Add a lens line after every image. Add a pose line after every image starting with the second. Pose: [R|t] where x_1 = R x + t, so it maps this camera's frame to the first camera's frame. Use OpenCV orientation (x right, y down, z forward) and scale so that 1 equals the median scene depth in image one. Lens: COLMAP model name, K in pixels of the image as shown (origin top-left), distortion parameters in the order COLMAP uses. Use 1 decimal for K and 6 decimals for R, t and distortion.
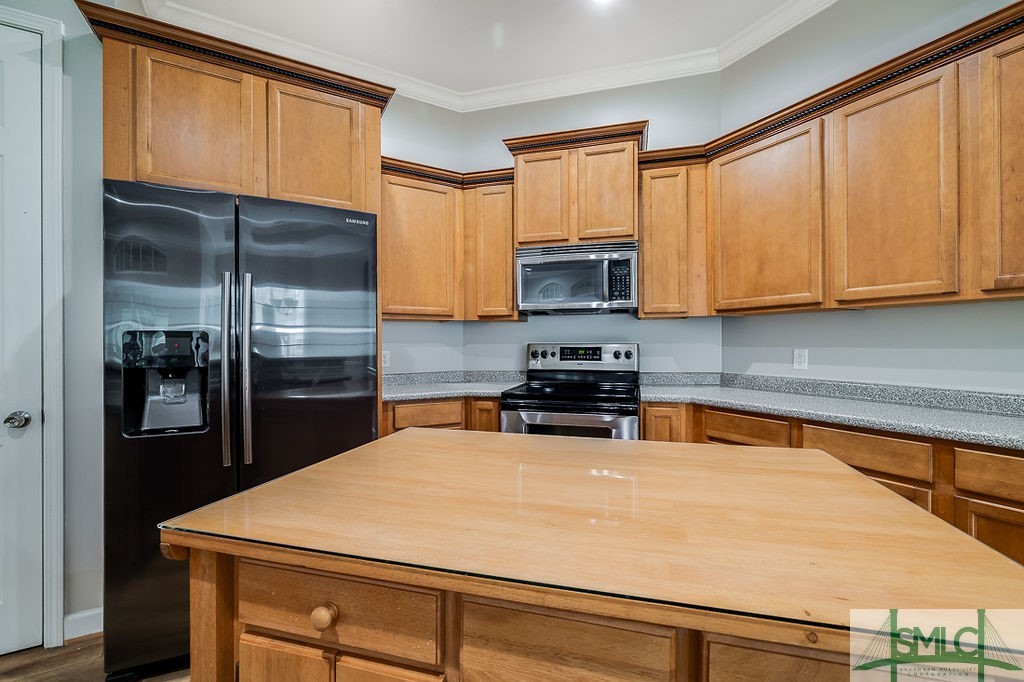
lens RADIAL K [[432.8, 0, 510.8], [0, 432.8, 341.0], [0, 0, 1]] dist [0.001093, 0.000549]
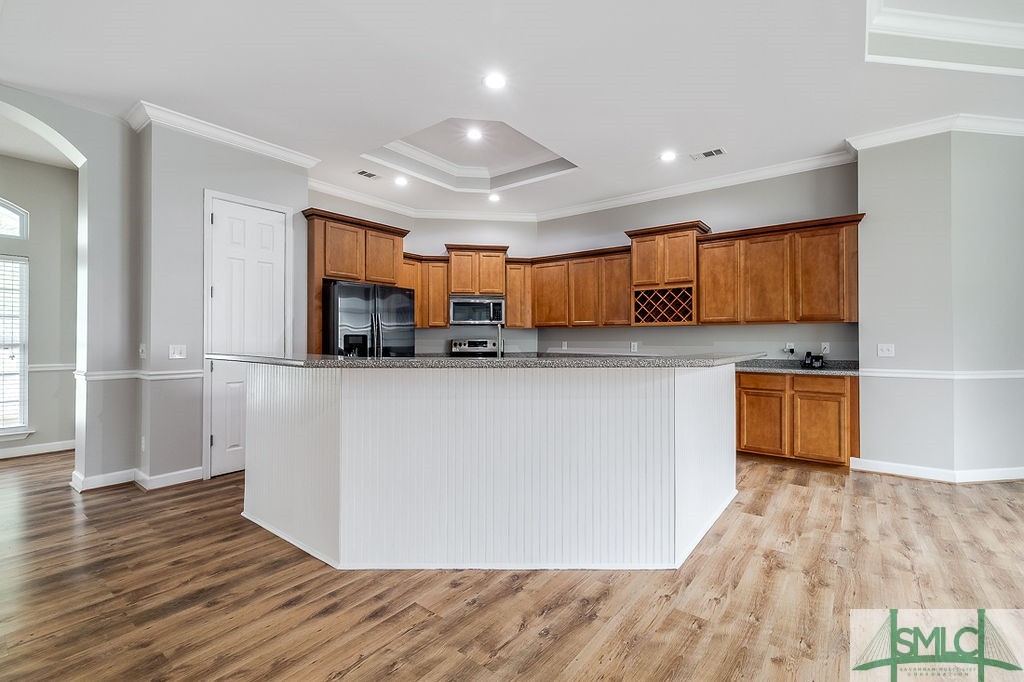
lens RADIAL K [[450.0, 0, 527.2], [0, 450.0, 337.3], [0, 0, 1]] dist [0.007579, -0.000198]
pose [[0.915587, 0.002418, 0.402112, -0.560972], [-0.004304, 0.999984, 0.003787, -0.014811], [-0.402096, -0.005198, 0.915583, -1.249597]]
